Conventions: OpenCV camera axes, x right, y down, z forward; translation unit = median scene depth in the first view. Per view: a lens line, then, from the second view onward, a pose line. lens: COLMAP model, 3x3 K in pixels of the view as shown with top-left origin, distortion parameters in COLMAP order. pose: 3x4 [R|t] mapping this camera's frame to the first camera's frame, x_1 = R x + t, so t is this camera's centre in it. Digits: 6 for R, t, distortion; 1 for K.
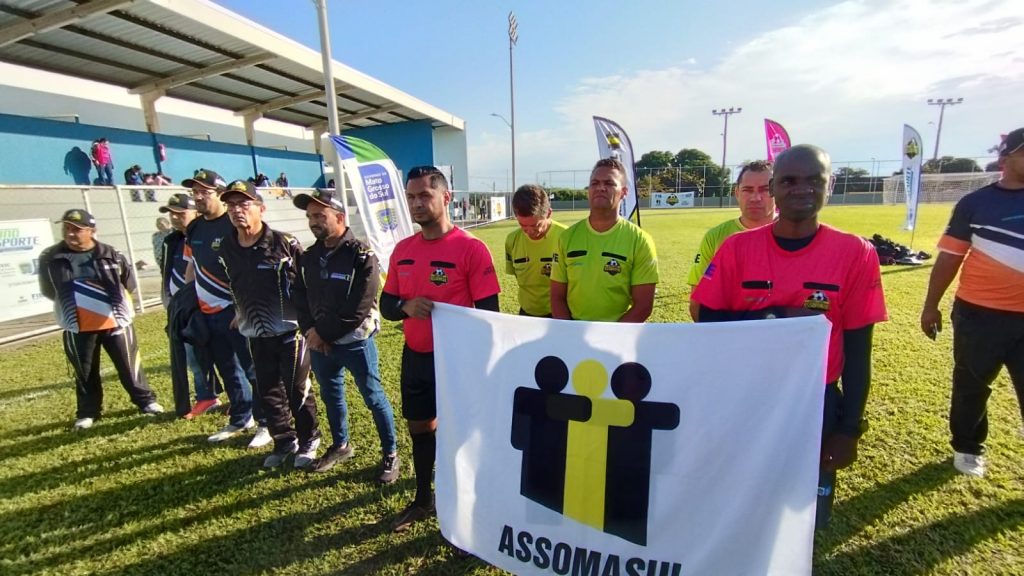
lens RADIAL K [[519.3, 0, 495.8], [0, 519.3, 314.2], [0, 0, 1]] dist [0.000647, 0.000281]
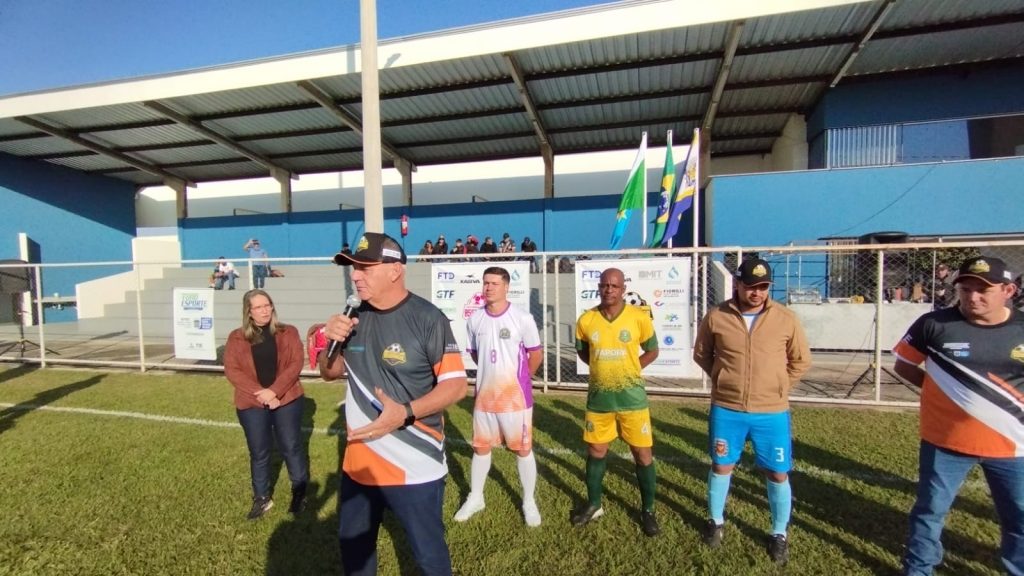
lens RADIAL K [[498.2, 0, 532.9], [0, 498.2, 293.6], [0, 0, 1]] dist [0.018816, -0.000880]
pose [[-0.067999, 0.080691, -0.994417, 0.234527], [-0.211083, 0.972997, 0.093387, -0.312268], [0.975100, 0.216255, -0.049130, 1.256378]]
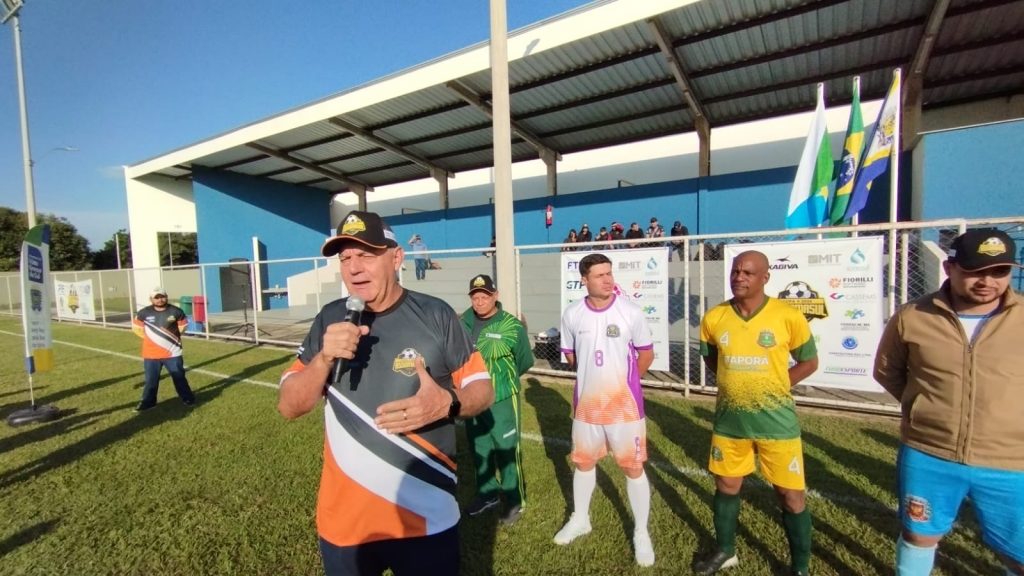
lens RADIAL K [[508.7, 0, 516.2], [0, 508.7, 298.0], [0, 0, 1]] dist [-0.003672, 0.011355]
pose [[-0.385330, 0.106870, -0.916569, 0.219533], [-0.165225, 0.969229, 0.182471, -0.312417], [0.907866, 0.221751, -0.355816, 1.262485]]
